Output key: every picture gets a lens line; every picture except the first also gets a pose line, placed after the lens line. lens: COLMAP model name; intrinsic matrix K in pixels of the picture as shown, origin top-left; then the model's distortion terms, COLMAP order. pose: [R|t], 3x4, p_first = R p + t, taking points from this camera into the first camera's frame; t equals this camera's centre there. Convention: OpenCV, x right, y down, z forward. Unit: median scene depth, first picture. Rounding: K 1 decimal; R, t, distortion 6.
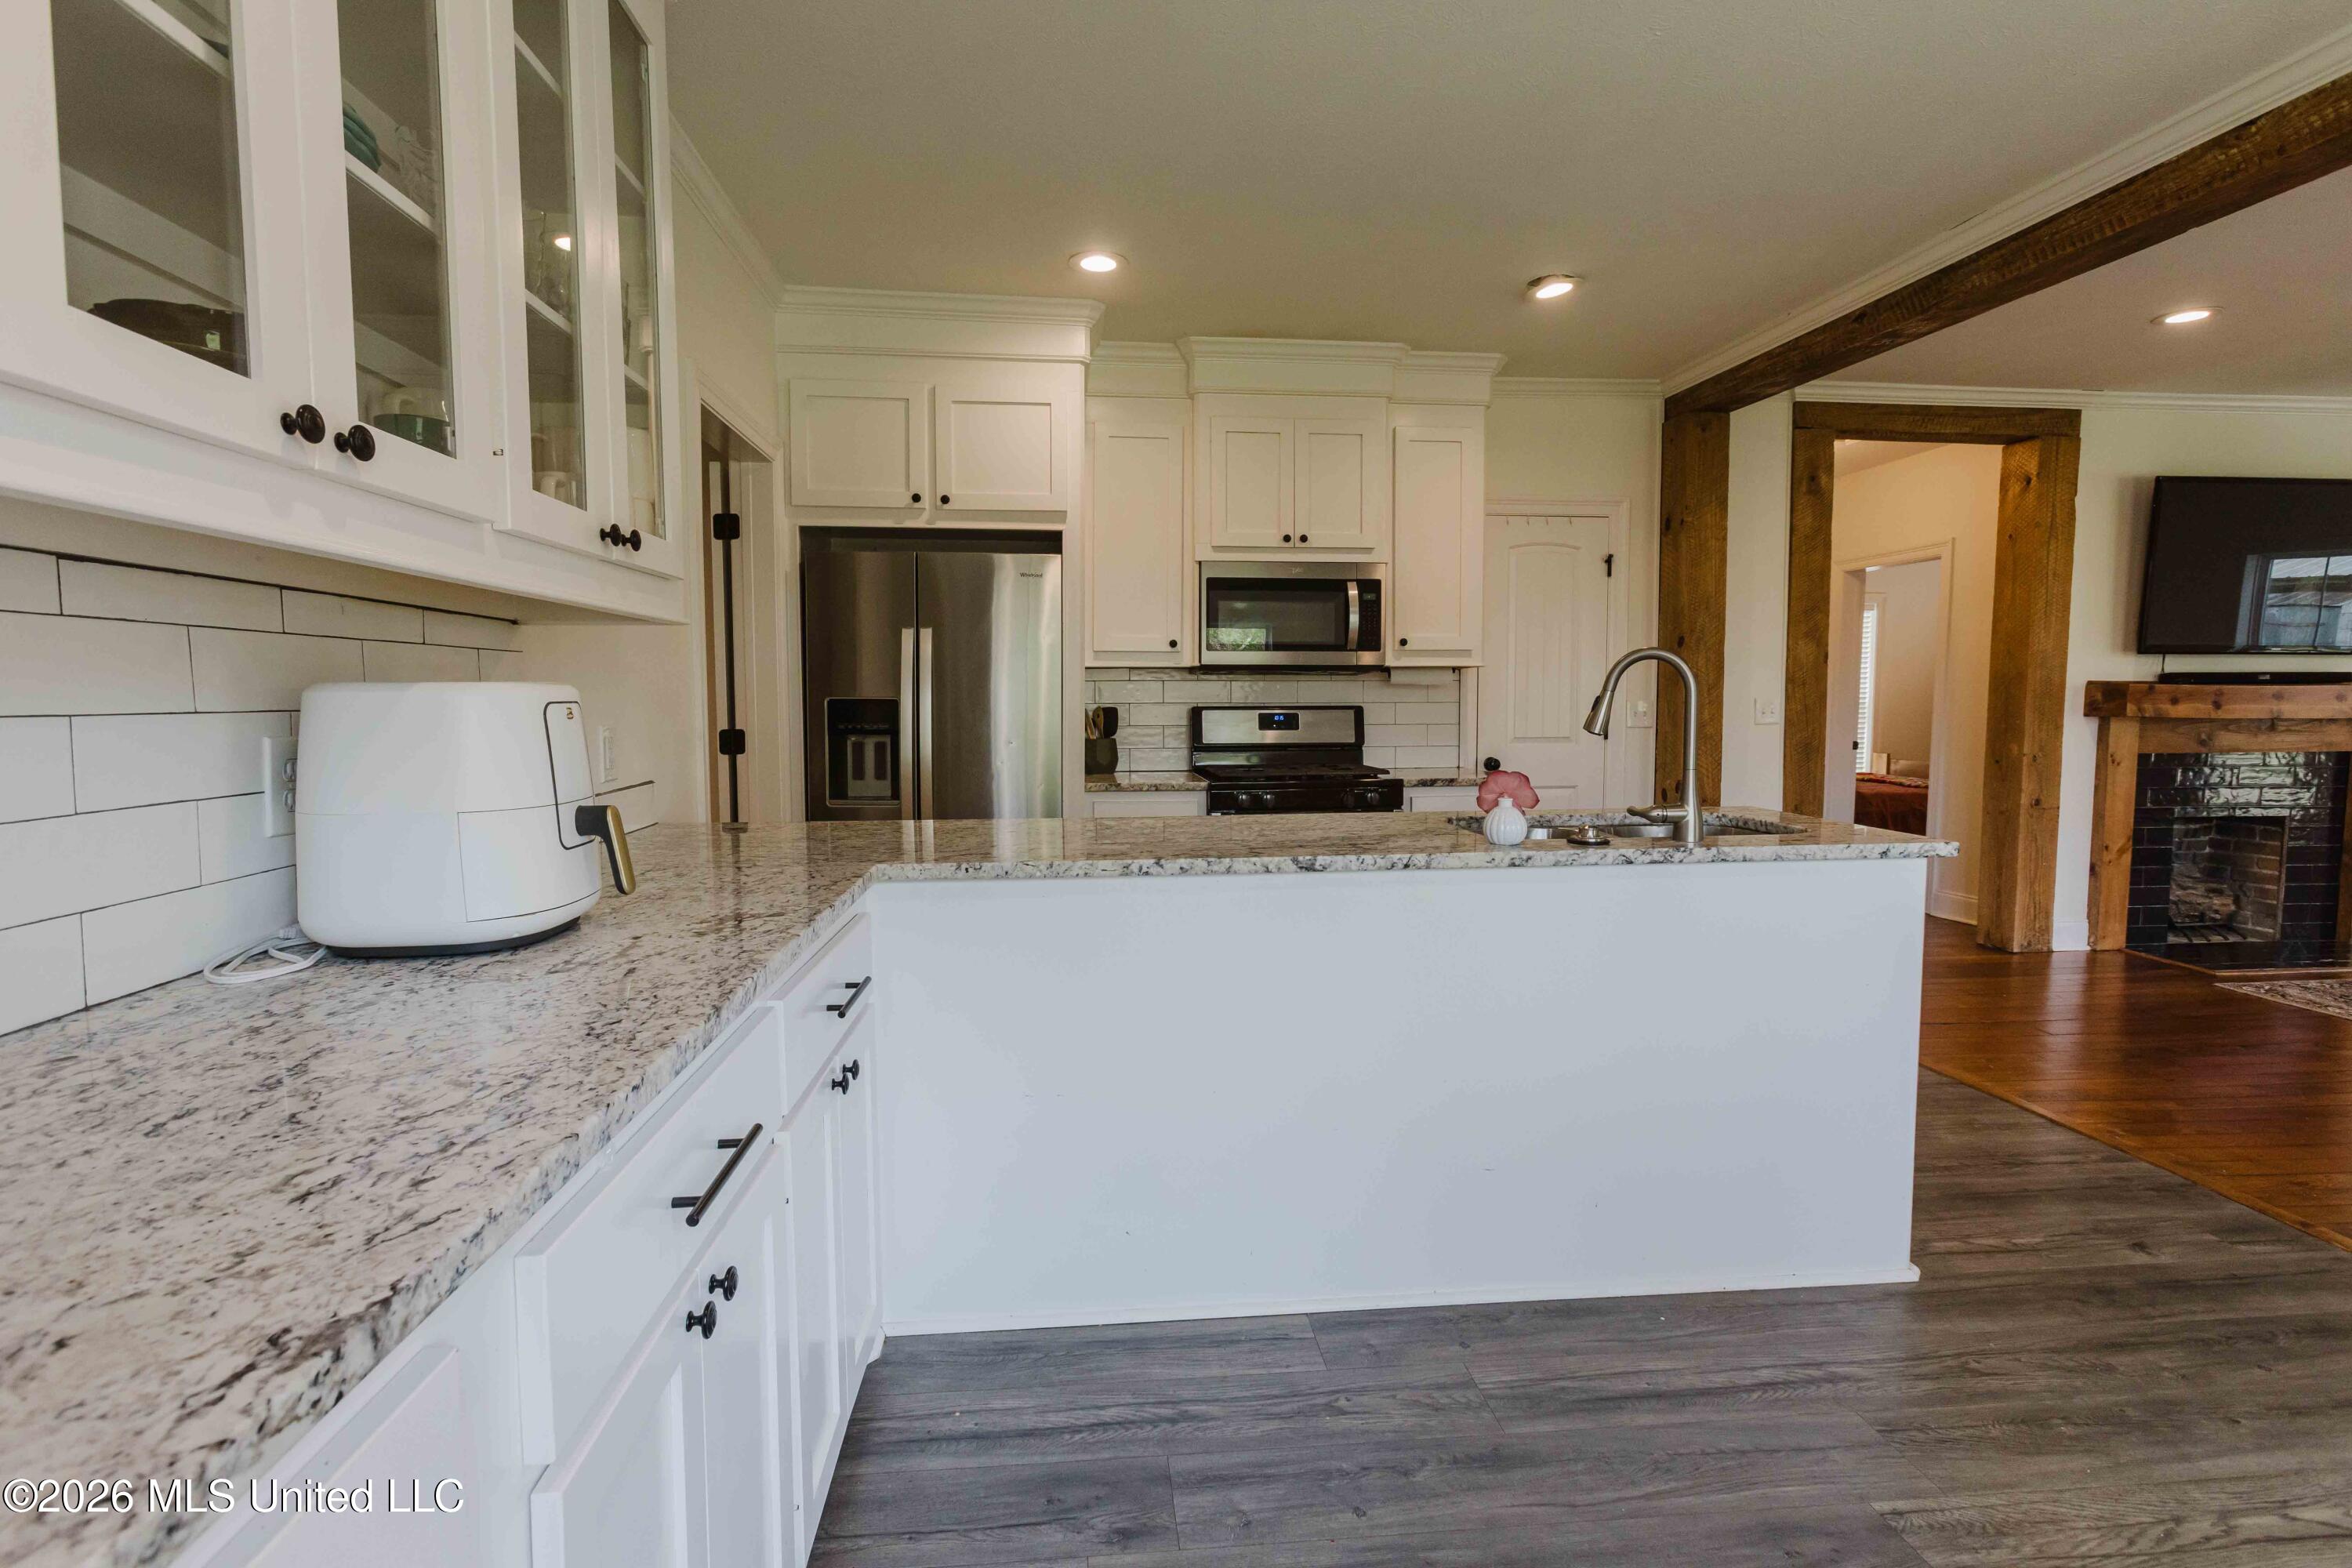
lens RADIAL K [[1048.3, 0, 1172.3], [0, 1048.3, 768.2], [0, 0, 1]] dist [0.005033, 0.000973]
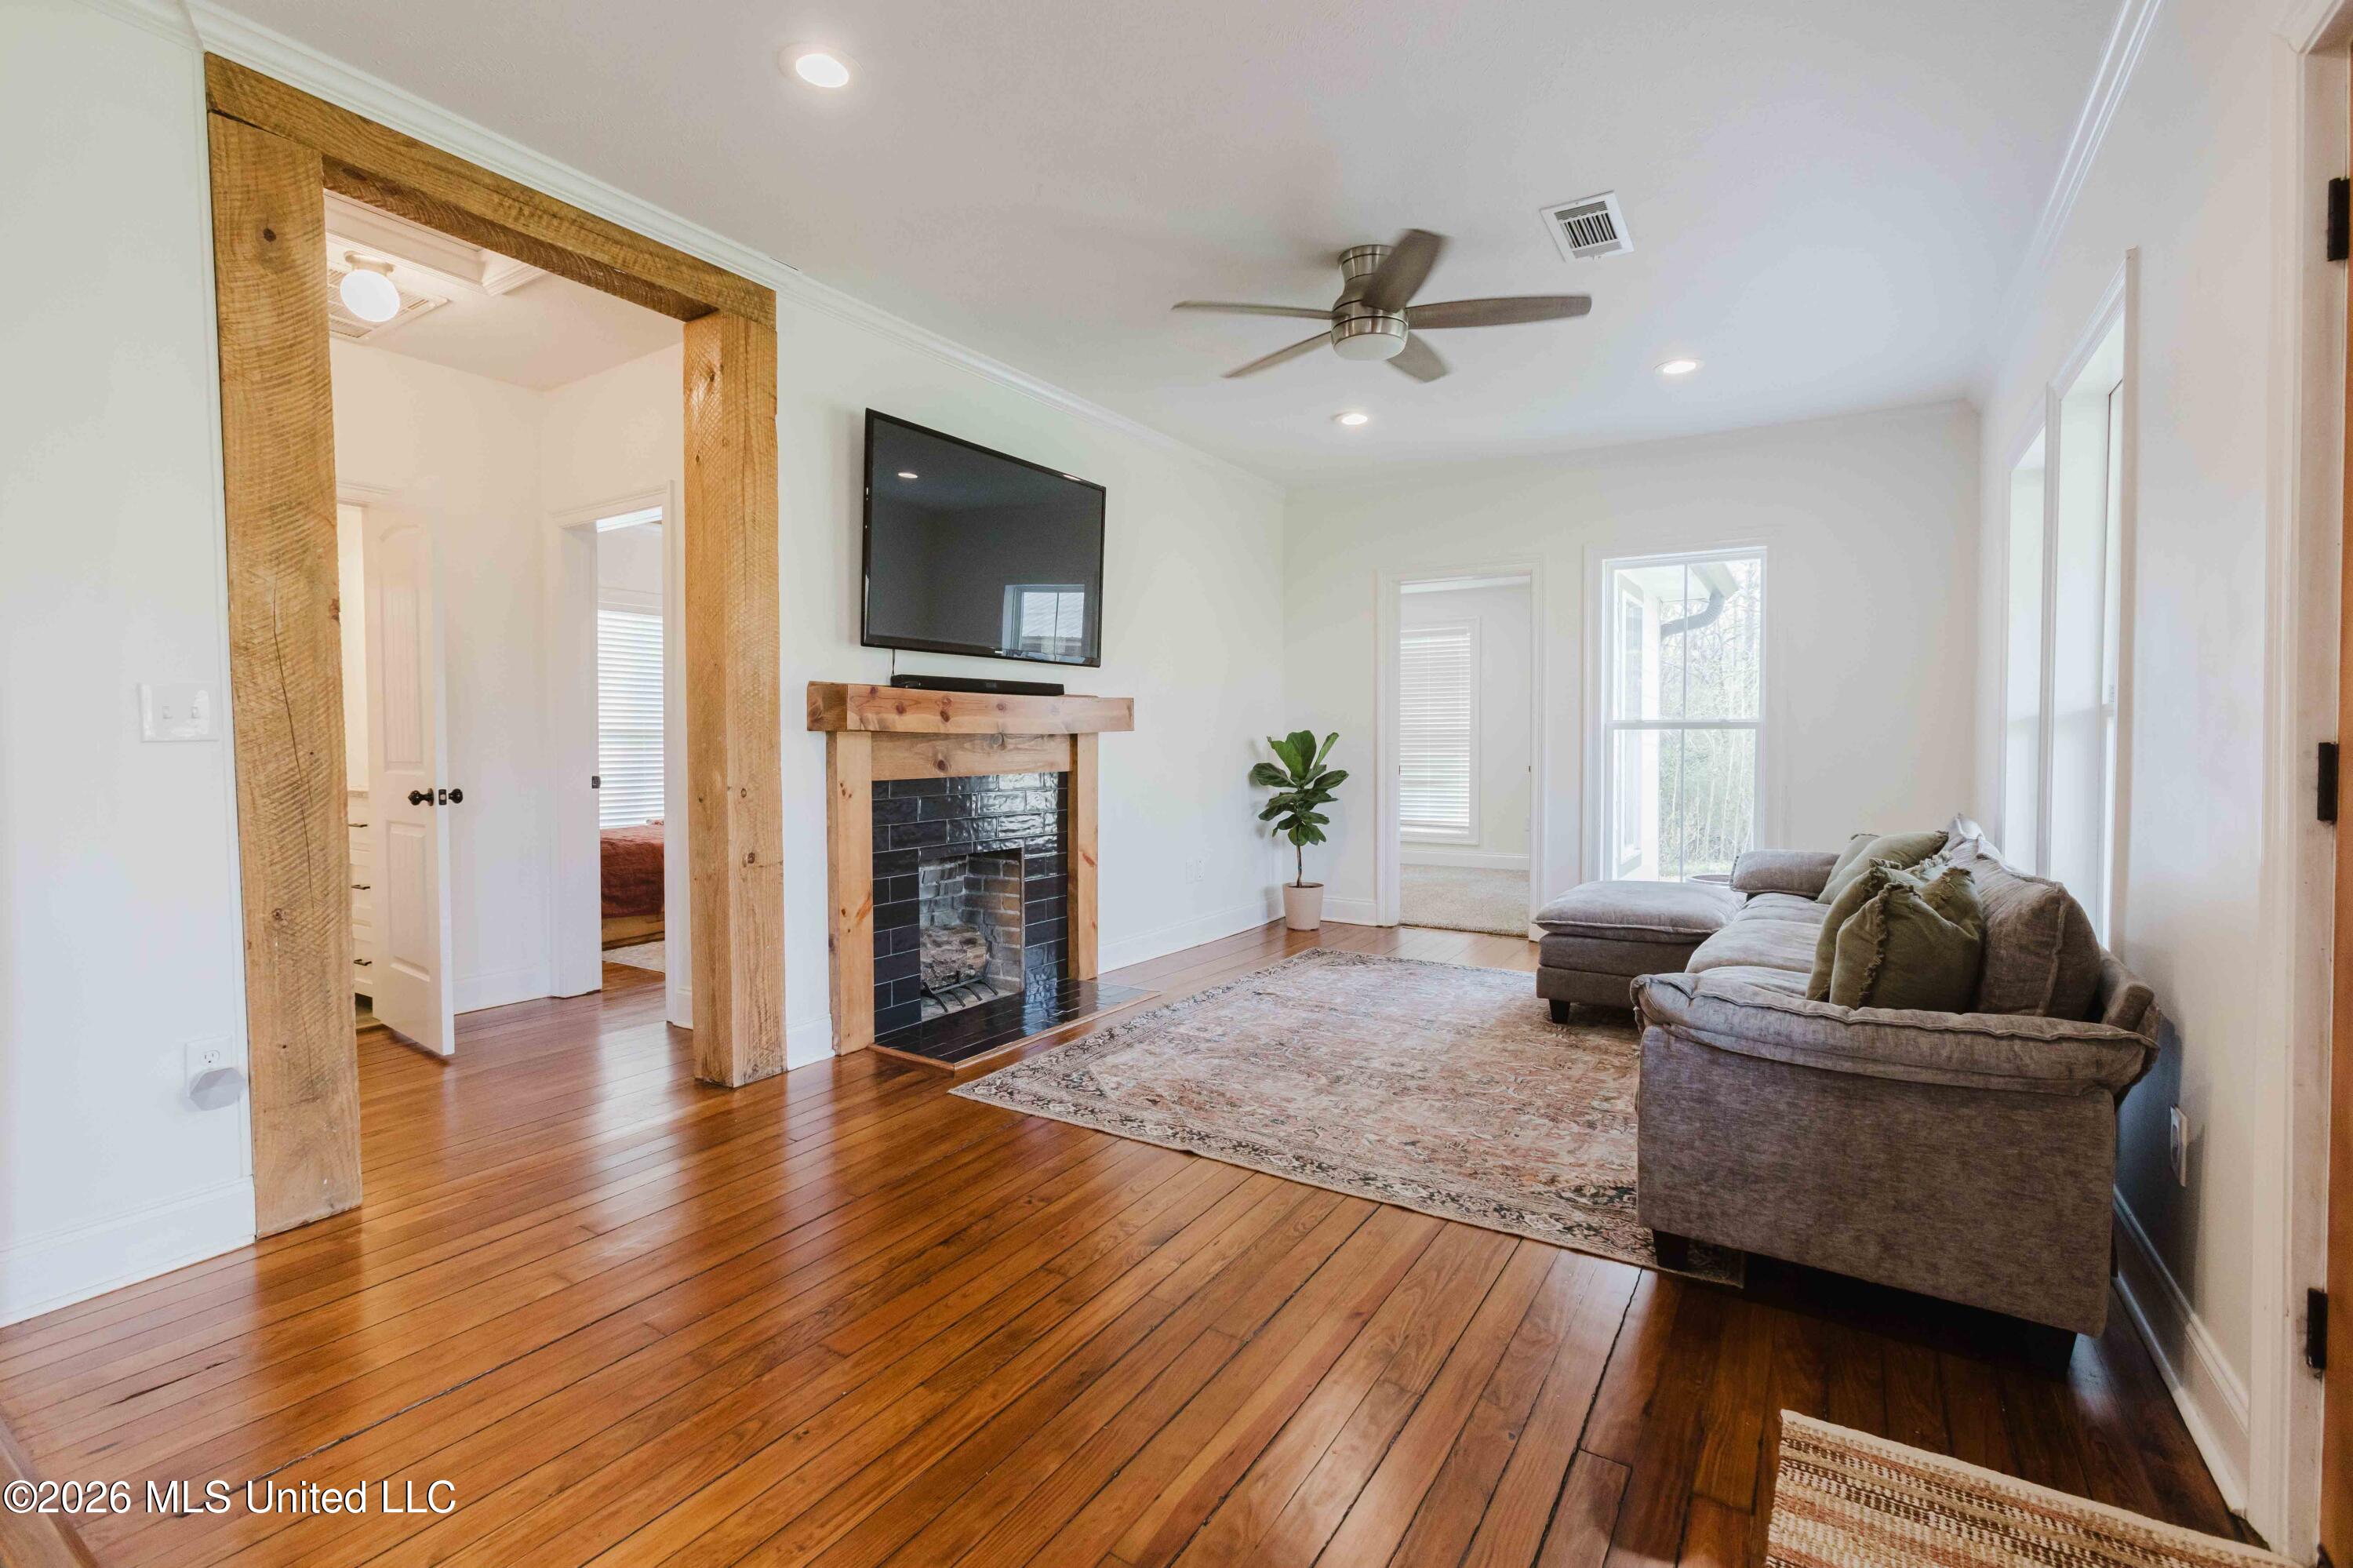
lens RADIAL K [[1048.8, 0, 1174.2], [0, 1048.8, 771.9], [0, 0, 1]] dist [0.005033, 0.000973]
pose [[0.614945, -0.025979, 0.788142, 0.461205], [0.054403, 0.998474, -0.009536, -0.001379], [-0.786691, 0.048741, 0.615420, 0.372753]]
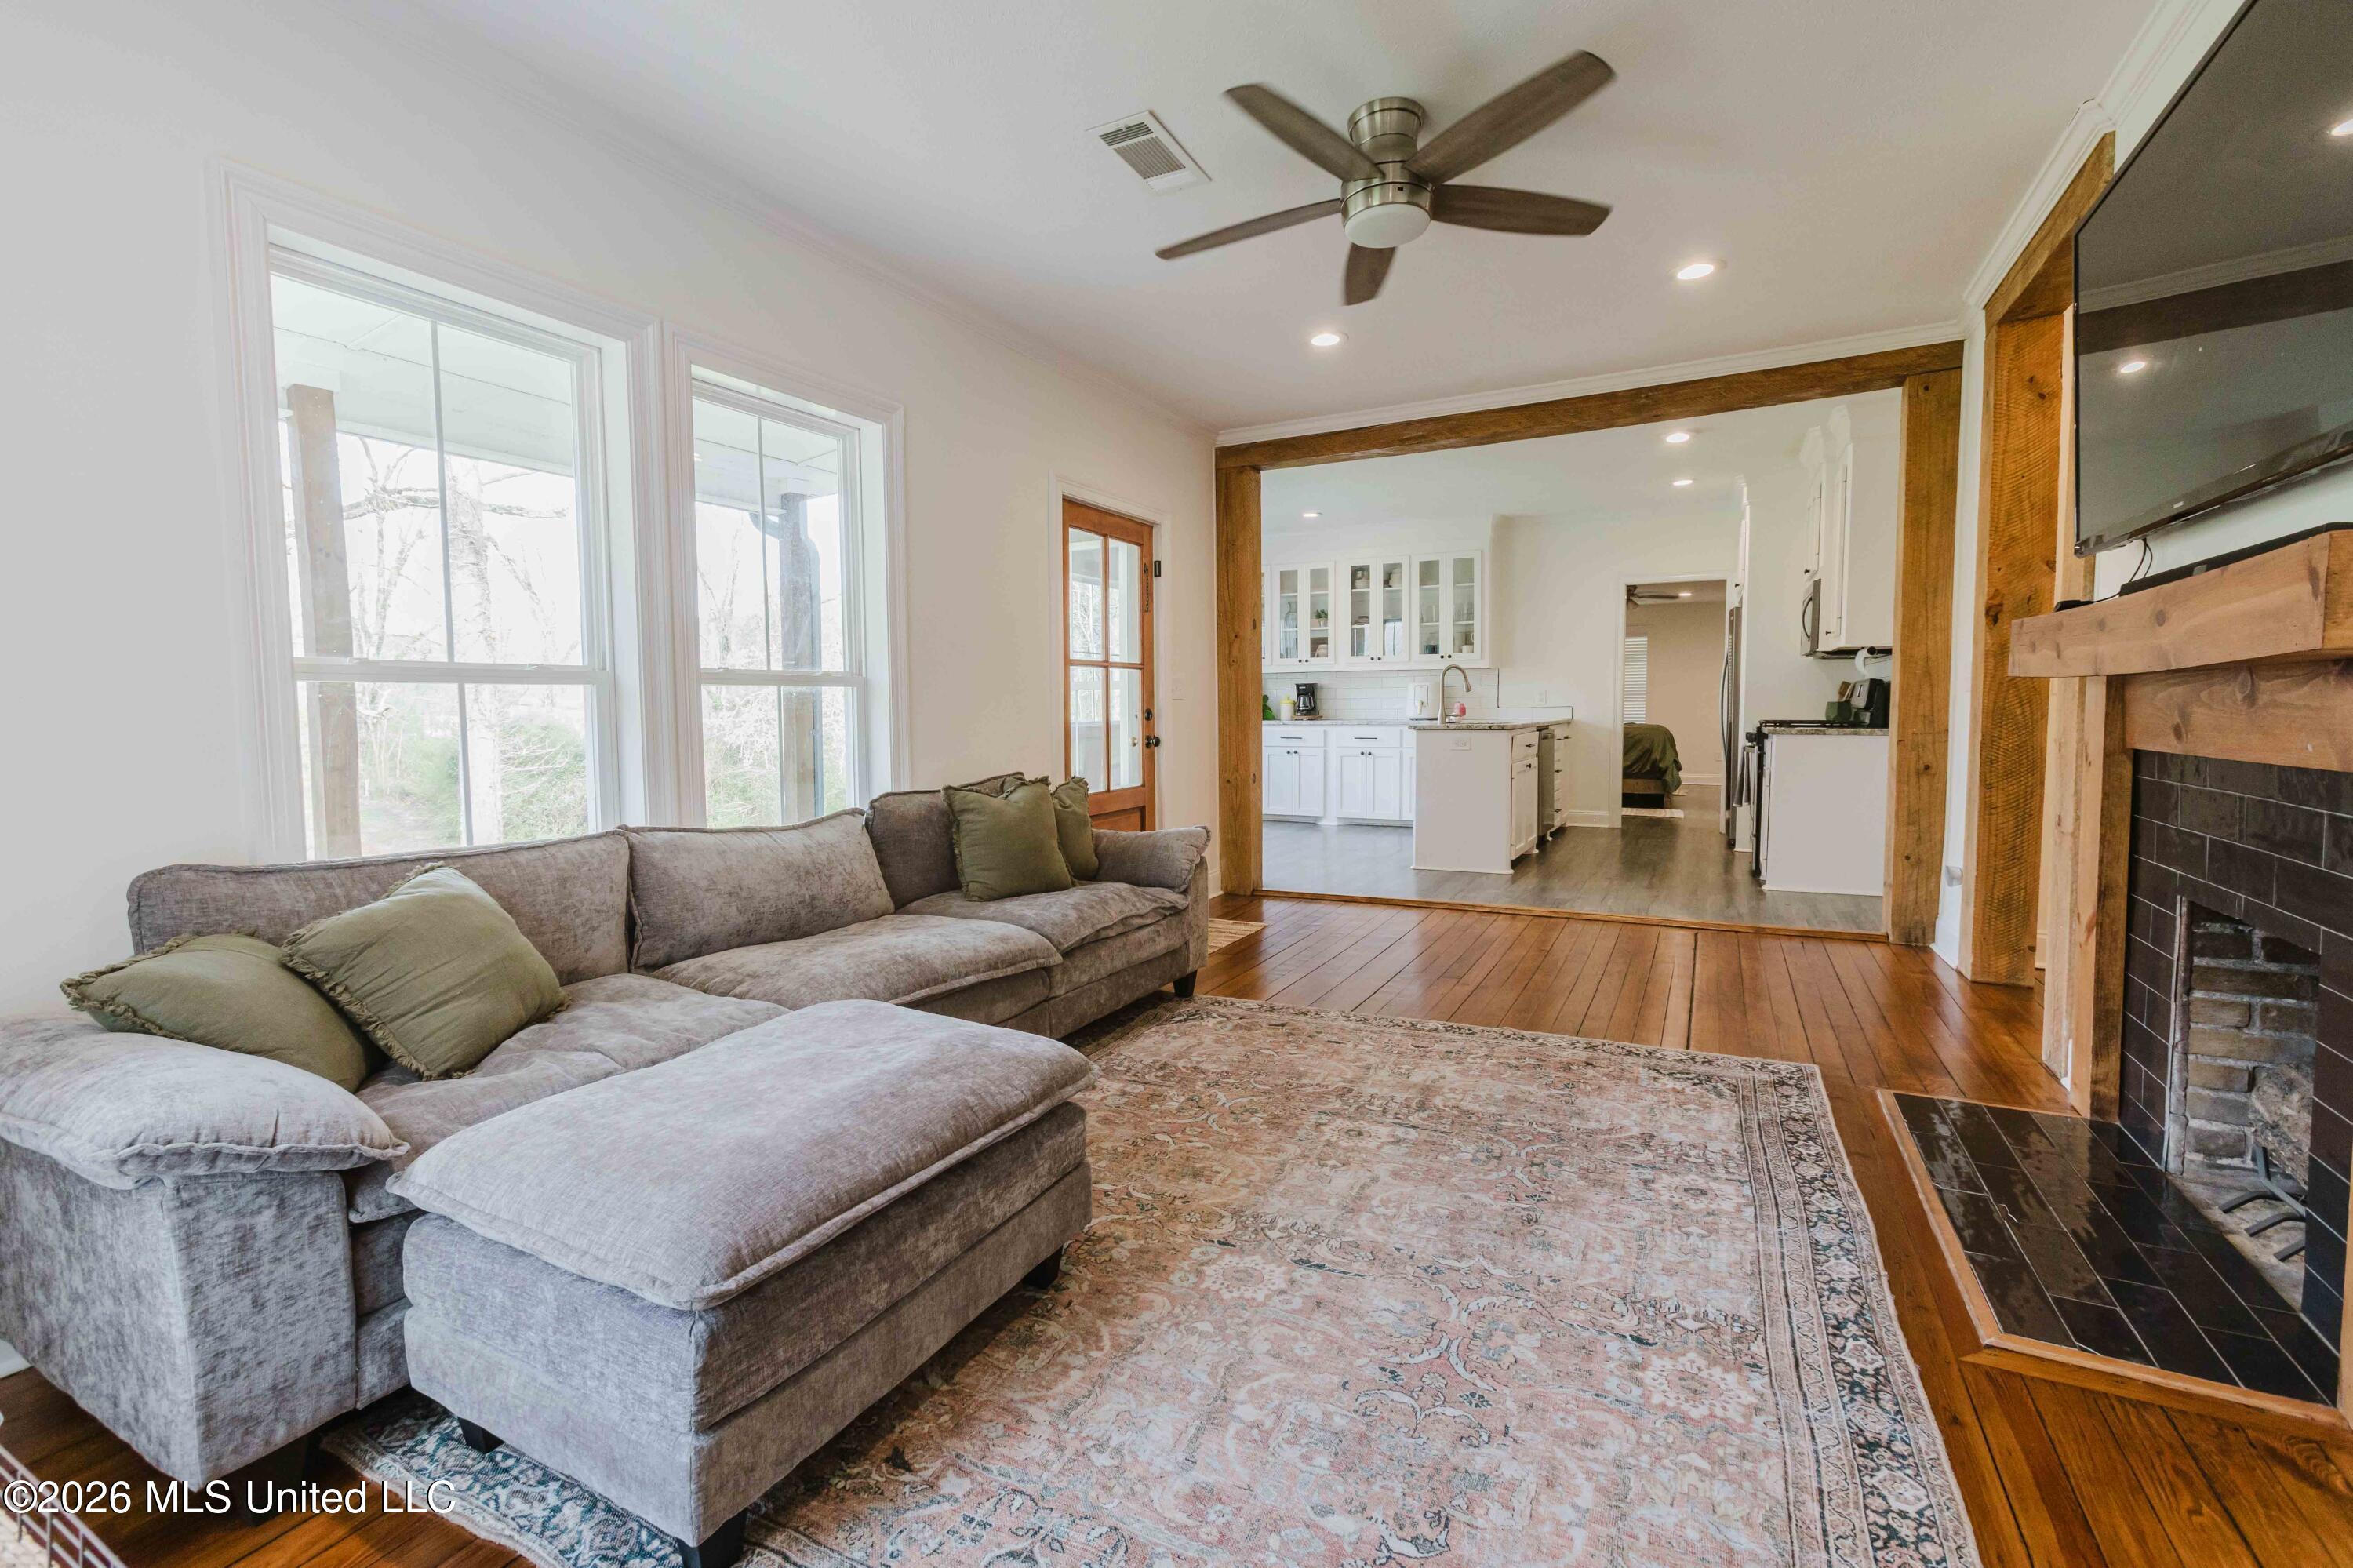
lens RADIAL K [[1048.8, 0, 1177.4], [0, 1048.8, 773.6], [0, 0, 1]] dist [0.005033, 0.000973]
pose [[-0.539372, 0.055507, -0.840236, 1.588279], [-0.052997, 0.993609, 0.099659, -0.028847], [0.840398, 0.098283, -0.532984, 0.888561]]
